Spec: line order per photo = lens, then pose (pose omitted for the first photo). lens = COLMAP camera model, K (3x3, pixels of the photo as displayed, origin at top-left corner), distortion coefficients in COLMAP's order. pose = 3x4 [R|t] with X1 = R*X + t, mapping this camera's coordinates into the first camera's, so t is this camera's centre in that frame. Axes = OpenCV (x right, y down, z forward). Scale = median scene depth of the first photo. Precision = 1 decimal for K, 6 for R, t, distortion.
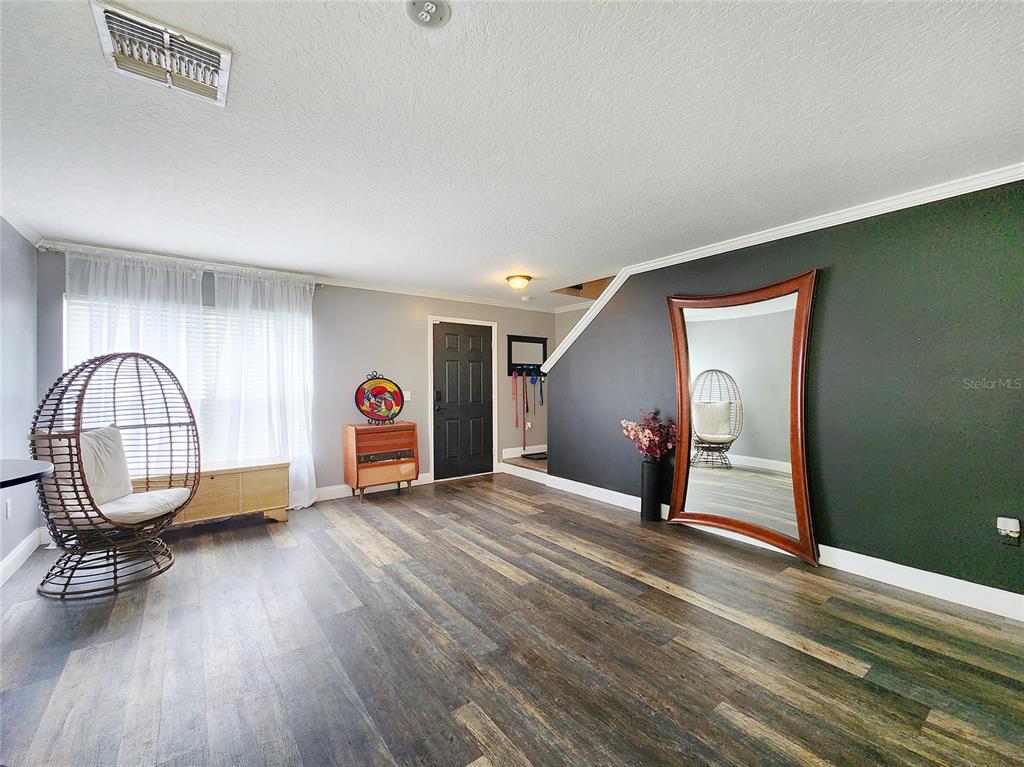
lens RADIAL K [[420.4, 0, 509.3], [0, 420.4, 377.3], [0, 0, 1]] dist [-0.000132, -0.000150]
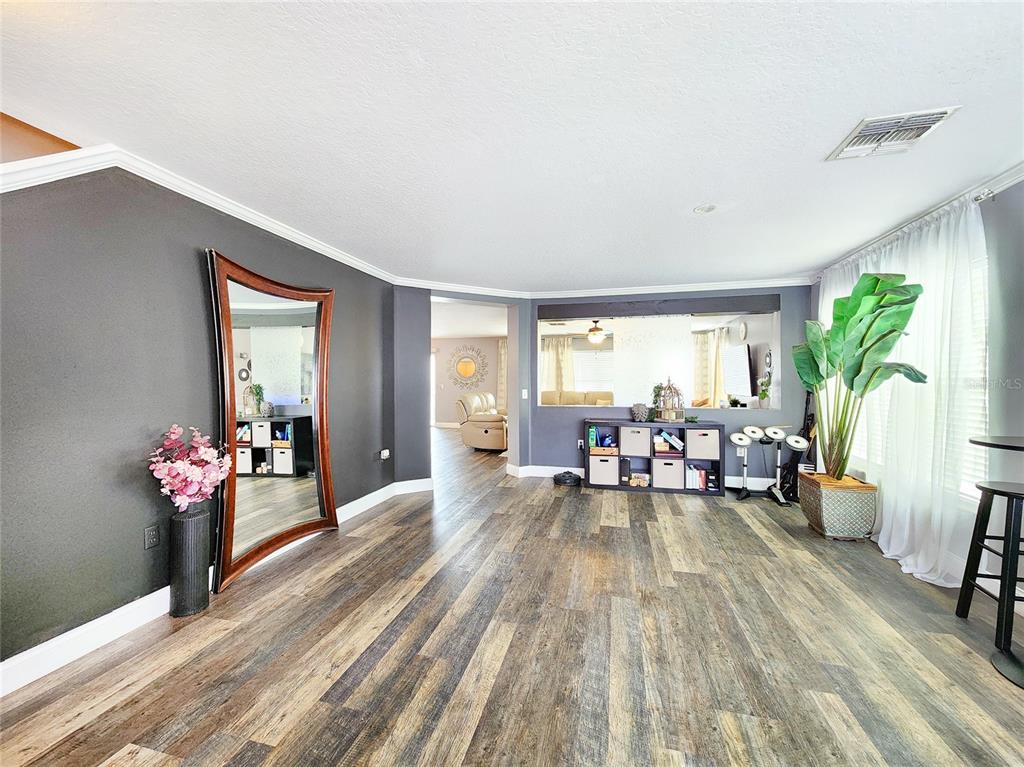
lens RADIAL K [[420.4, 0, 509.3], [0, 420.4, 377.3], [0, 0, 1]] dist [-0.000132, -0.000150]
pose [[-0.614476, 0.008346, 0.788891, -0.557707], [-0.005442, 0.999875, -0.014817, 0.021874], [-0.788917, -0.013398, -0.614354, 1.382057]]
